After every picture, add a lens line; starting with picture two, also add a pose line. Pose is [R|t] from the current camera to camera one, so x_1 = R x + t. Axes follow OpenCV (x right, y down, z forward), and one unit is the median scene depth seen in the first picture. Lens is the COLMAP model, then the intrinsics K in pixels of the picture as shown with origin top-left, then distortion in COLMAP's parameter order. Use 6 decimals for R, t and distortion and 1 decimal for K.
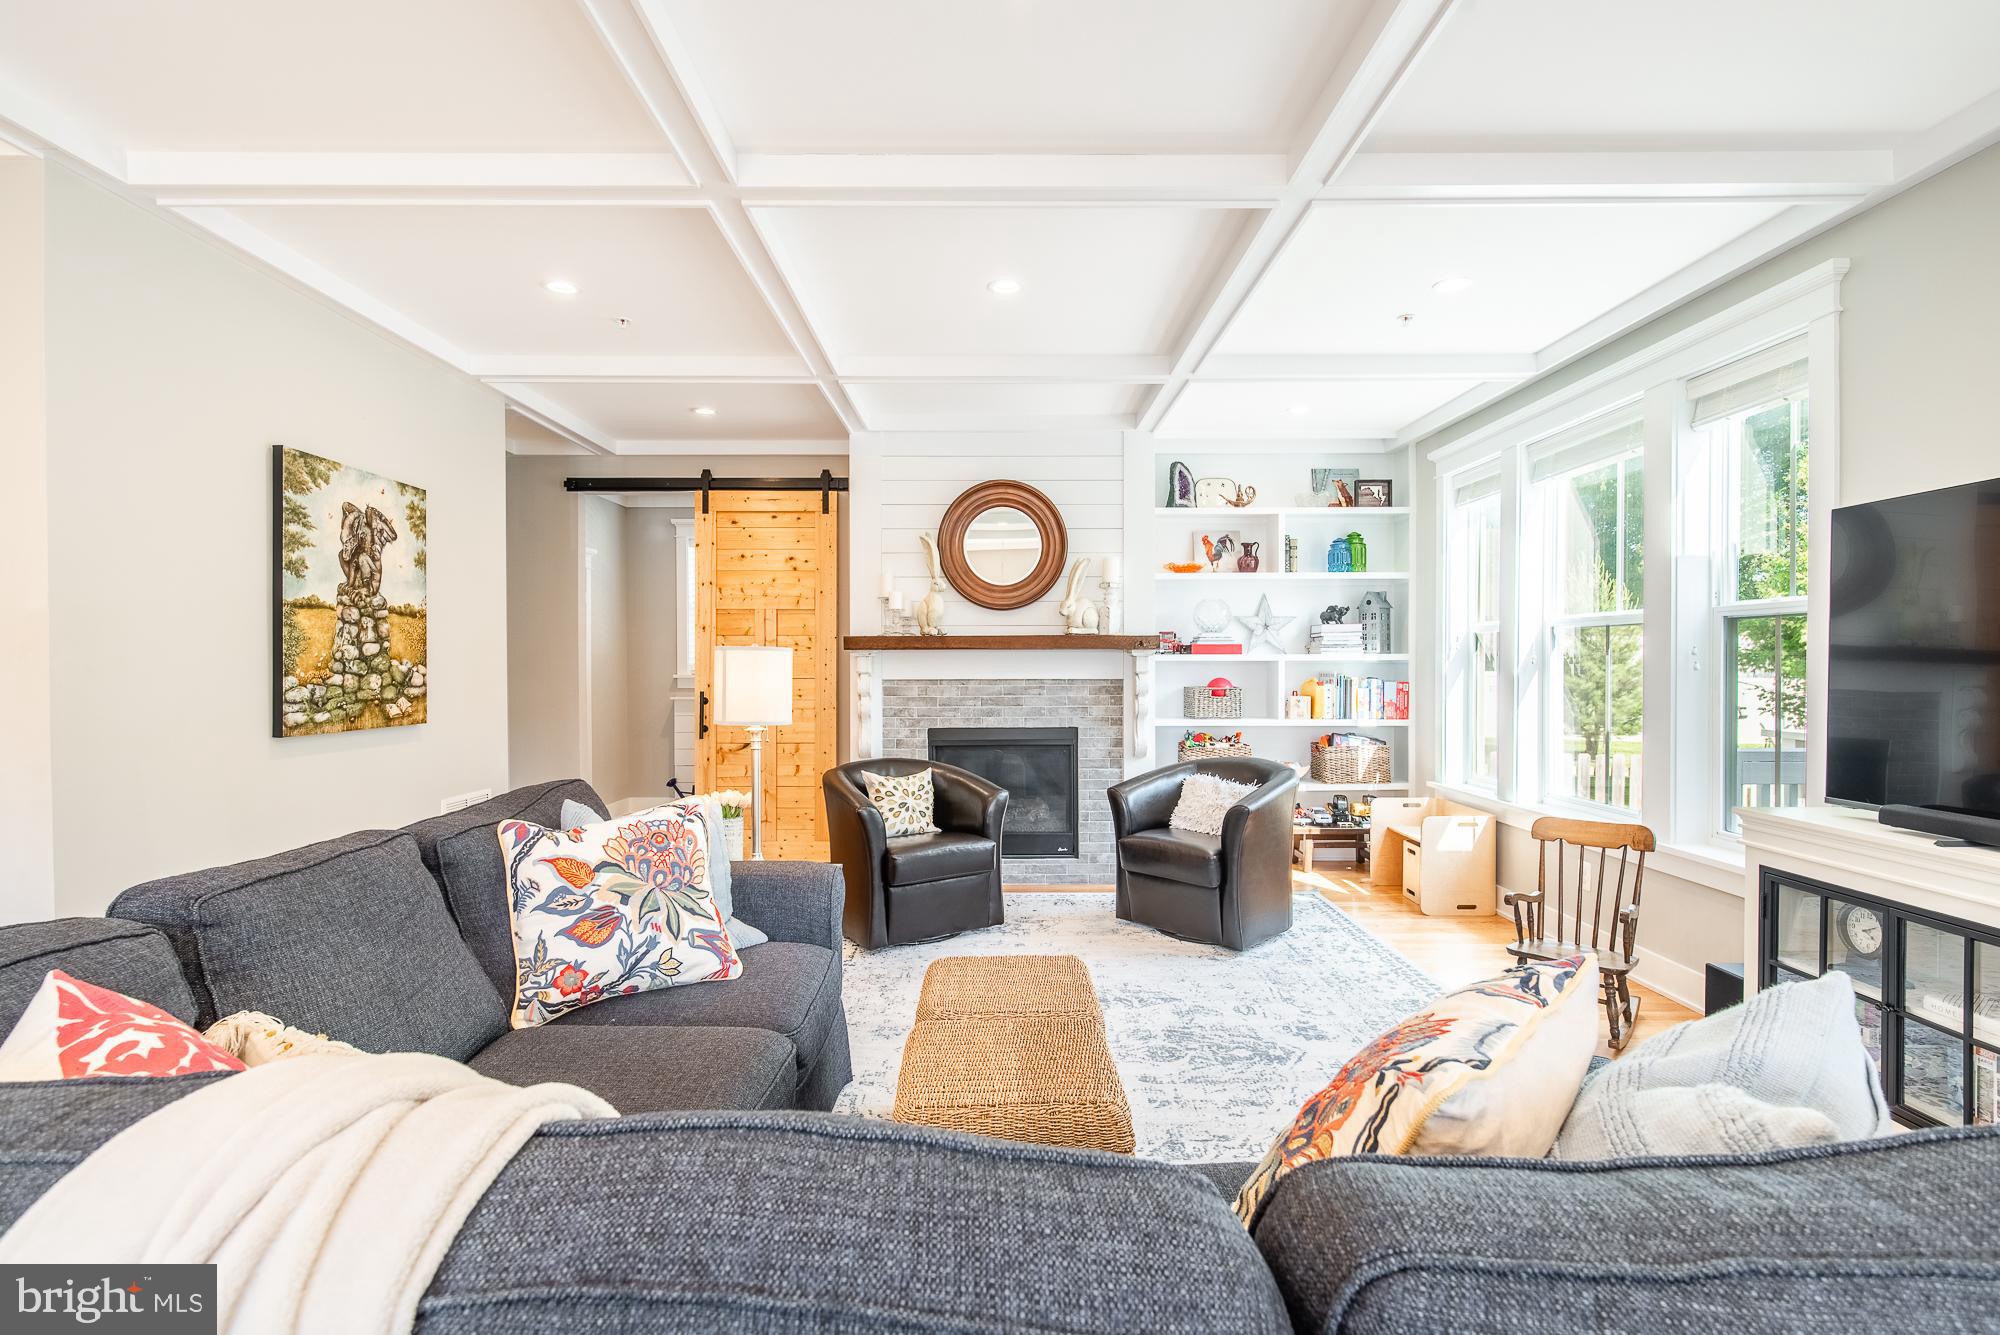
lens RADIAL K [[924.3, 0, 999.1], [0, 924.3, 672.8], [0, 0, 1]] dist [0.000949, -0.001044]
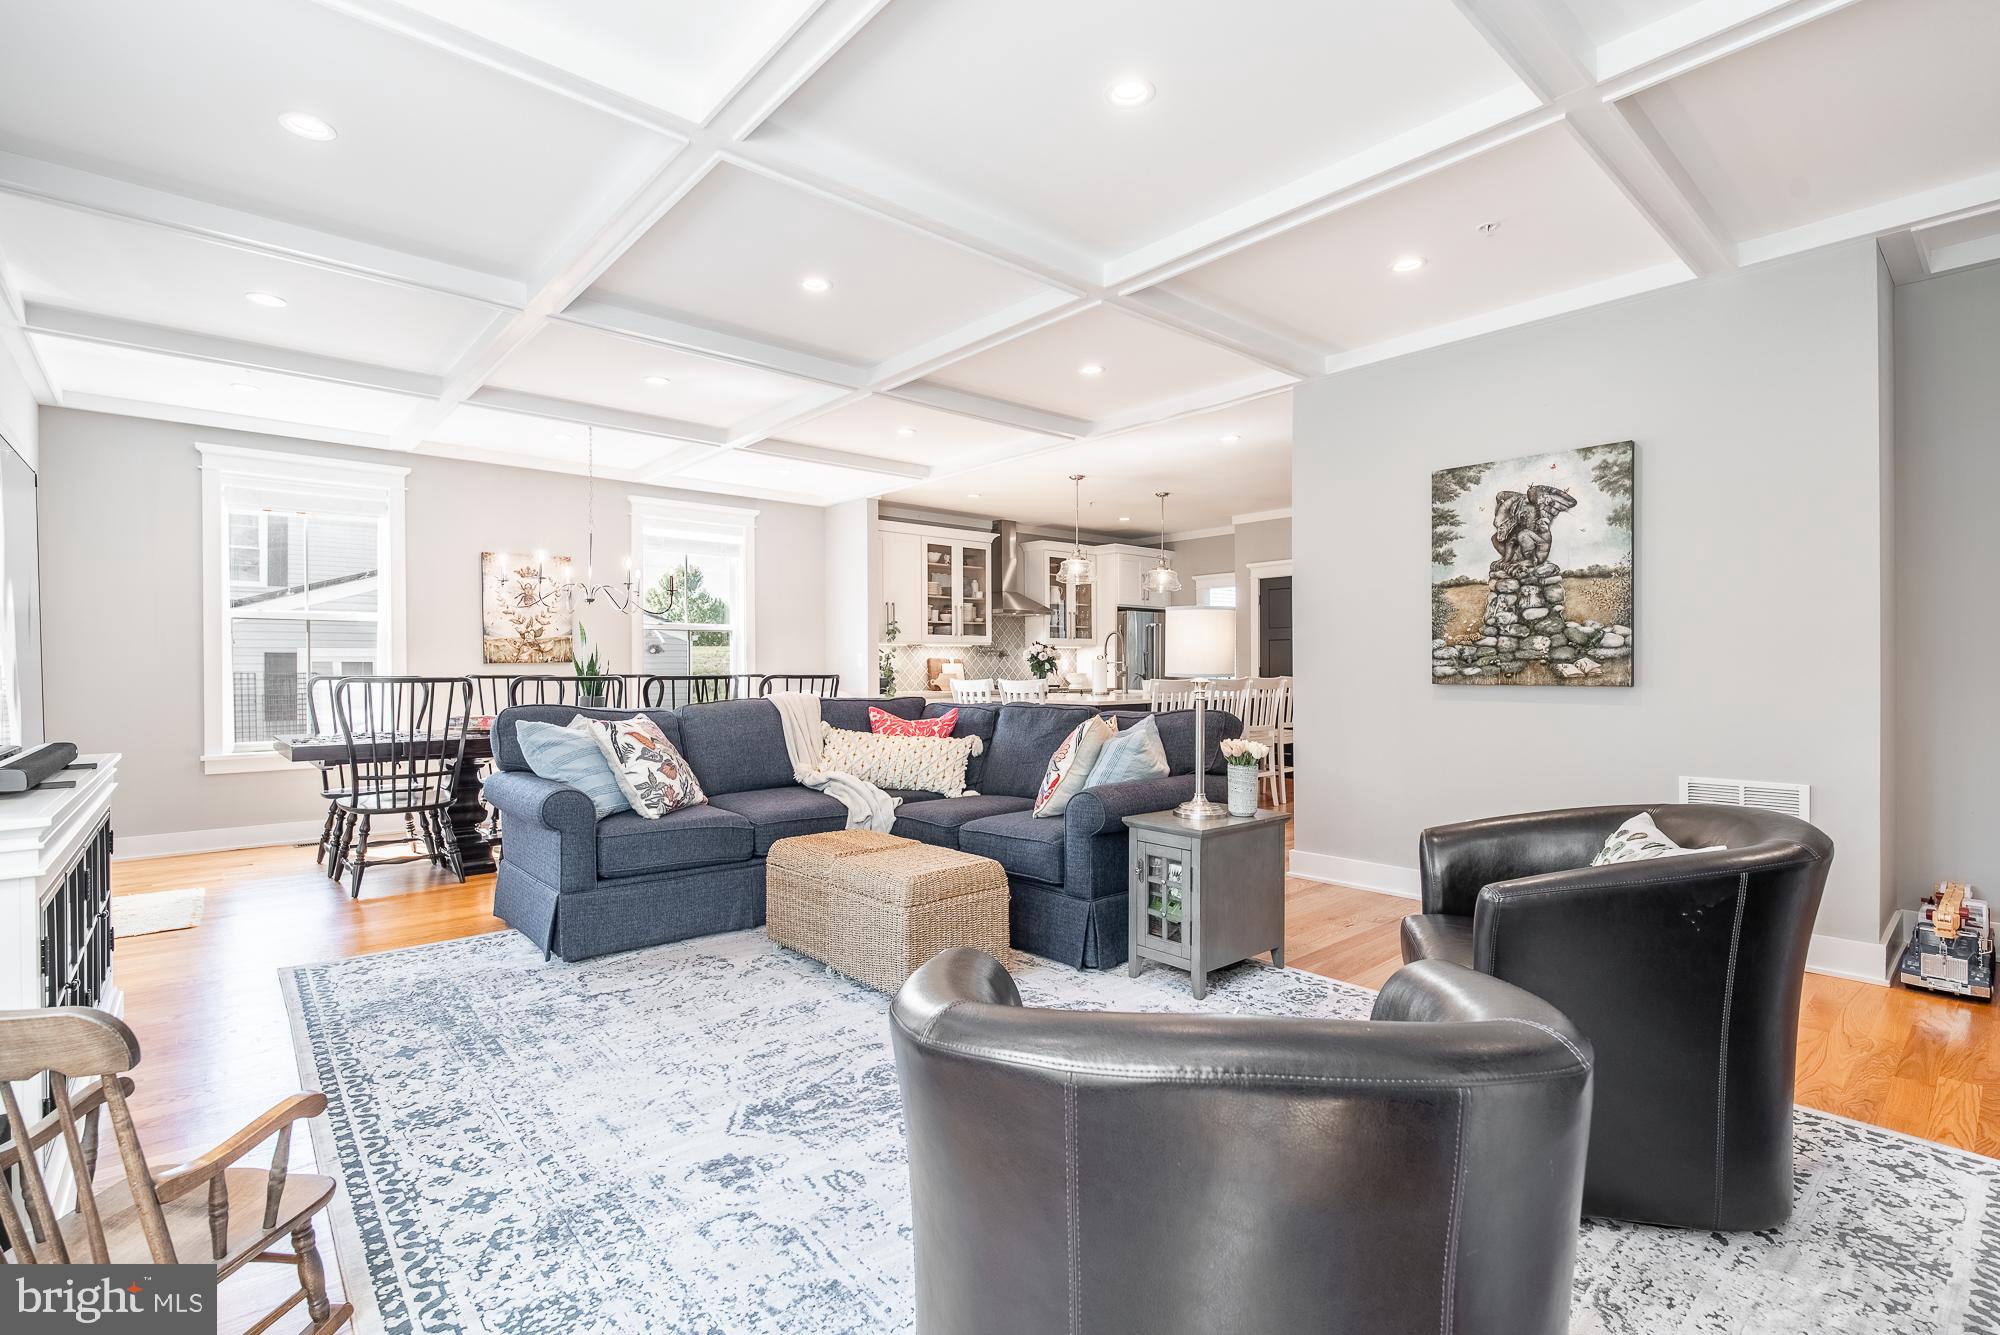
lens RADIAL K [[924.3, 0, 999.1], [0, 924.3, 672.8], [0, 0, 1]] dist [0.000949, -0.001044]
pose [[-0.750993, 0.009811, -0.660237, 0.509151], [0.000705, 0.999901, 0.014056, 0.027766], [0.660310, 0.010090, -0.750925, 1.323552]]
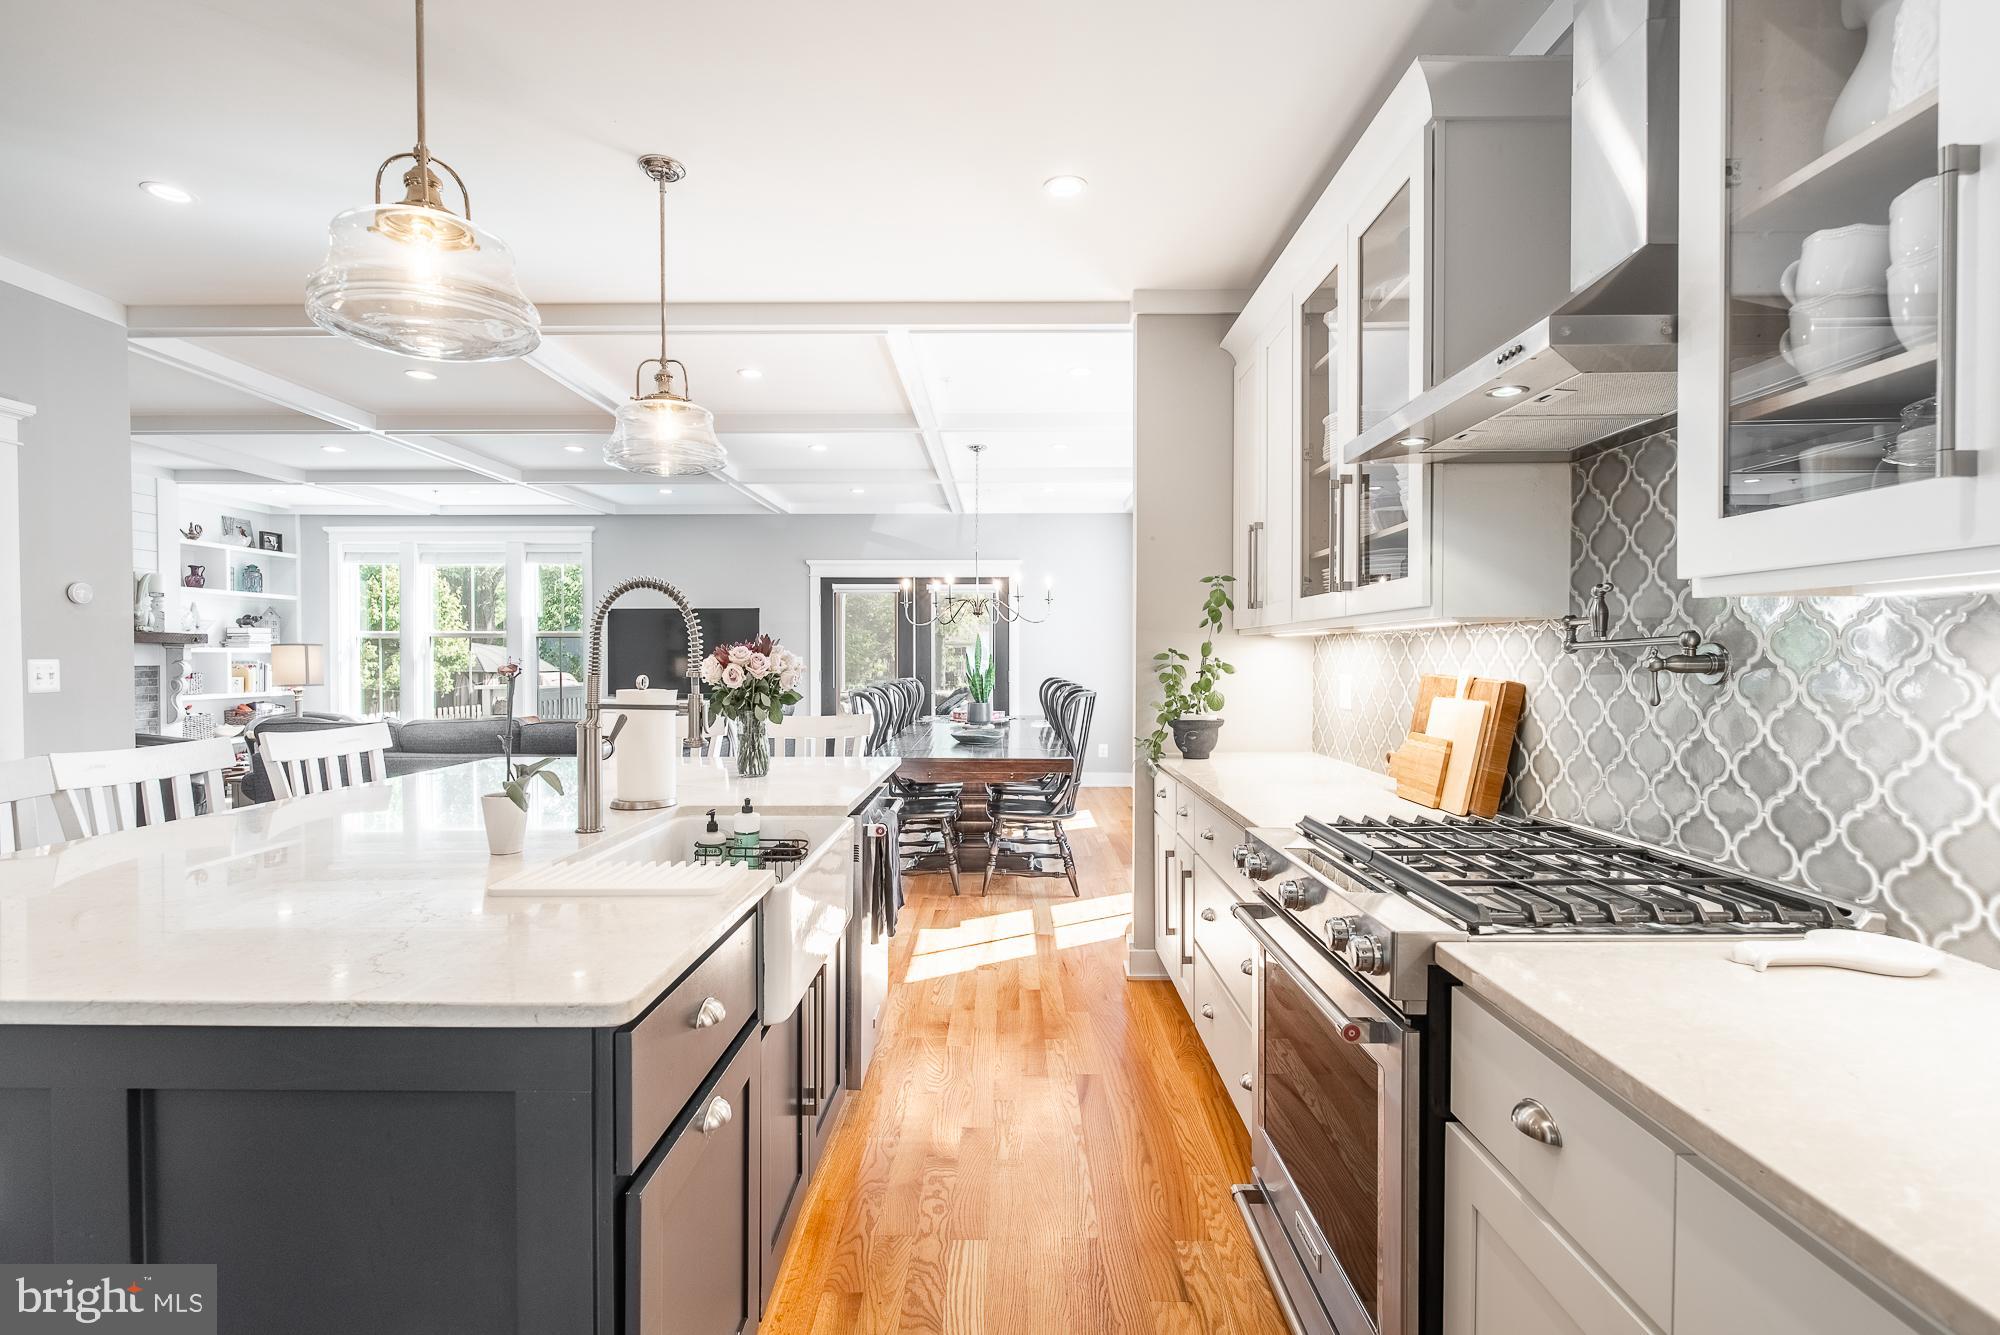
lens RADIAL K [[924.3, 0, 999.1], [0, 924.3, 672.8], [0, 0, 1]] dist [0.000949, -0.001044]
pose [[0.006873, -0.016215, 0.999845, -1.585649], [0.008456, 0.999834, 0.016156, 0.008031], [-0.999941, 0.008344, 0.007009, -0.284778]]
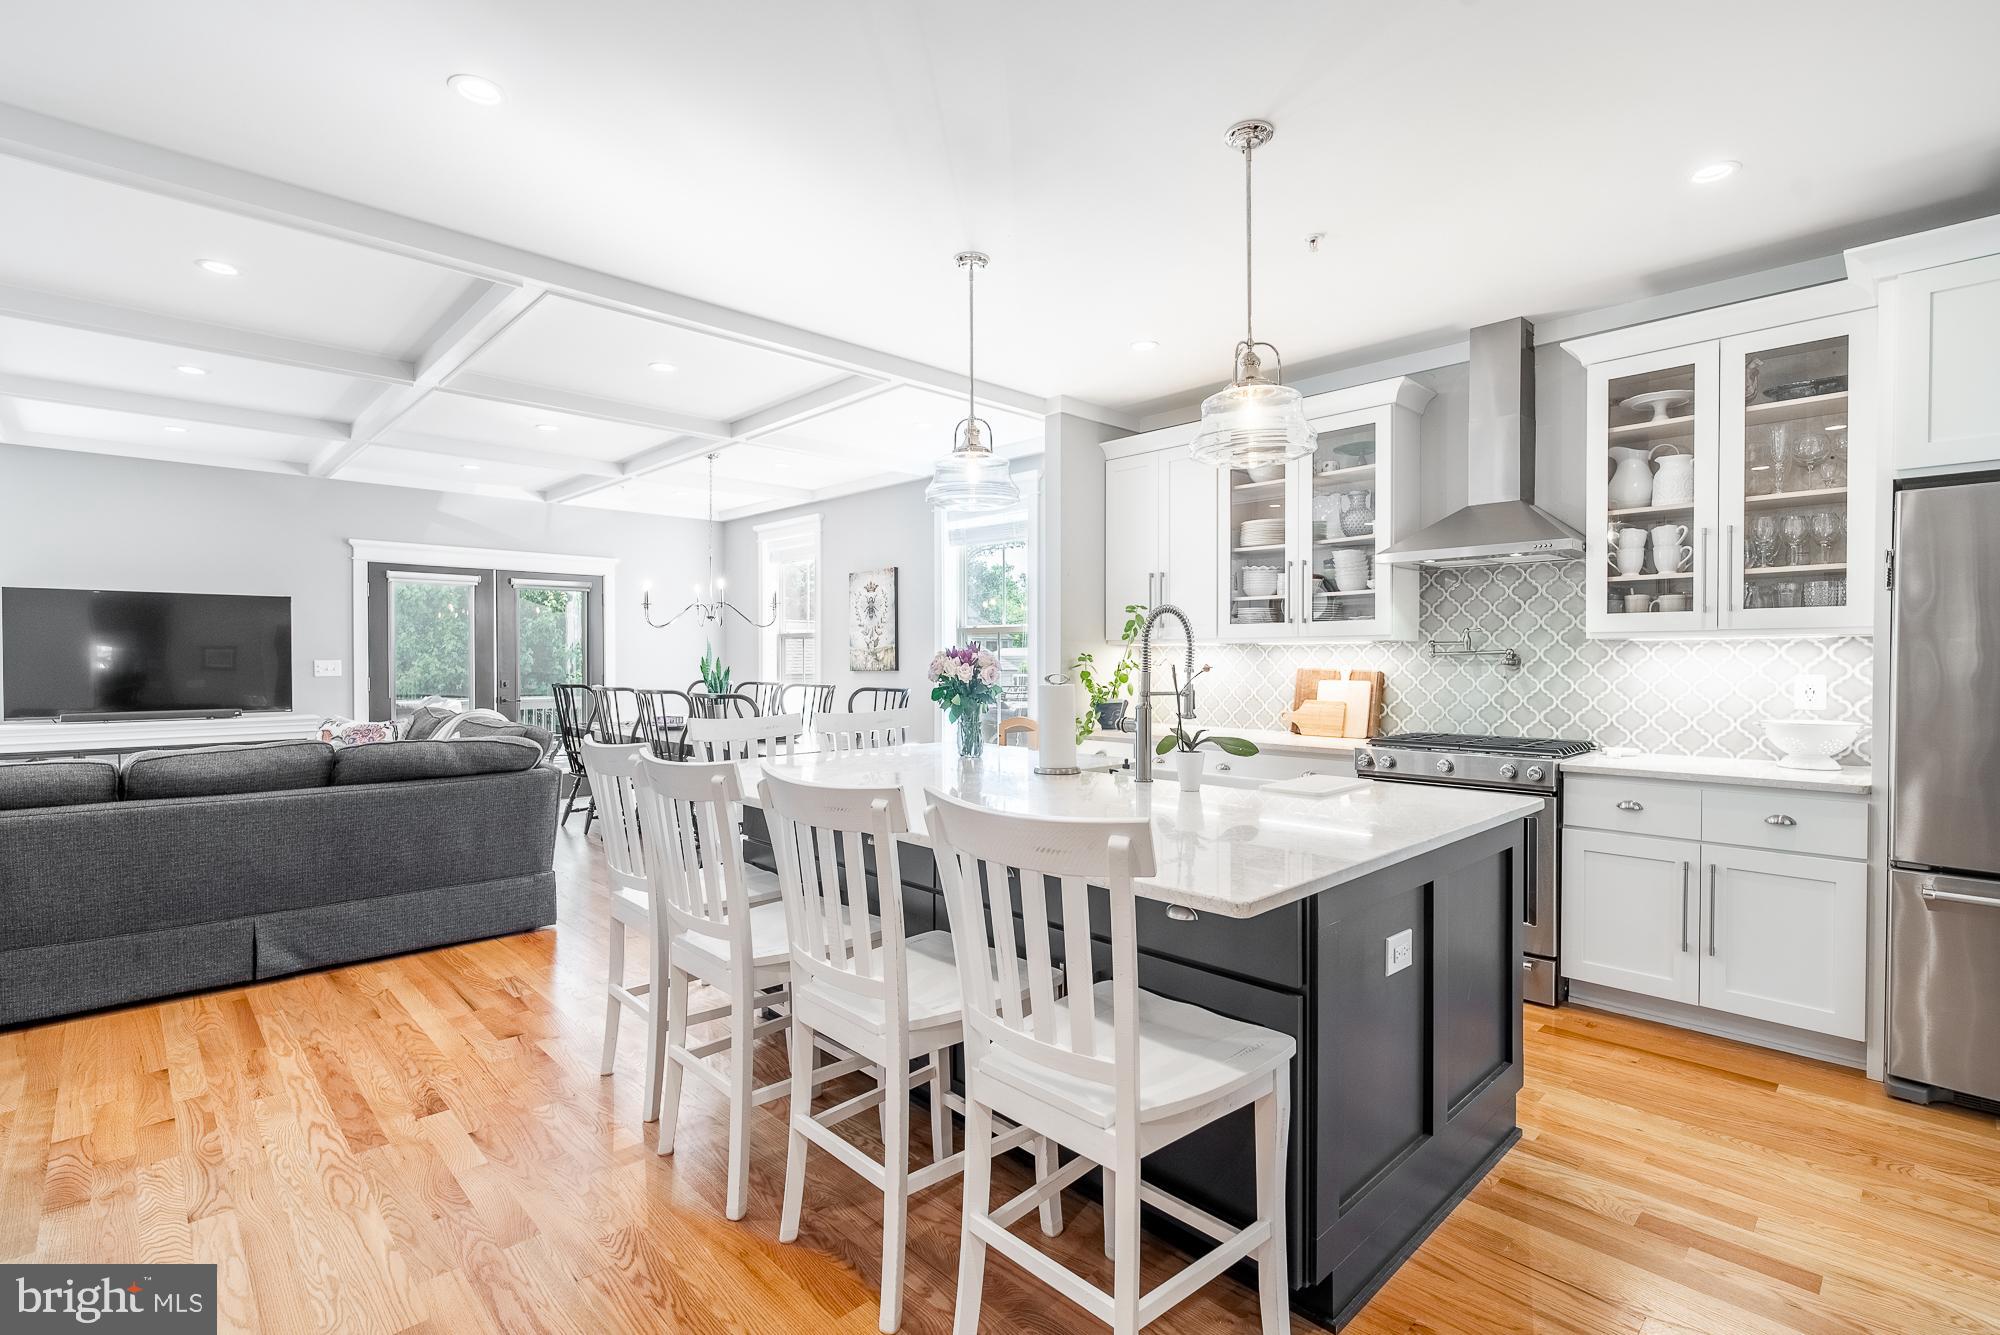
lens RADIAL K [[924.3, 0, 999.1], [0, 924.3, 672.8], [0, 0, 1]] dist [0.000949, -0.001044]
pose [[-0.691382, -0.010043, 0.722419, -1.526308], [0.007569, 0.999748, 0.021143, -0.001050], [-0.722449, 0.020086, -0.691132, 0.527379]]
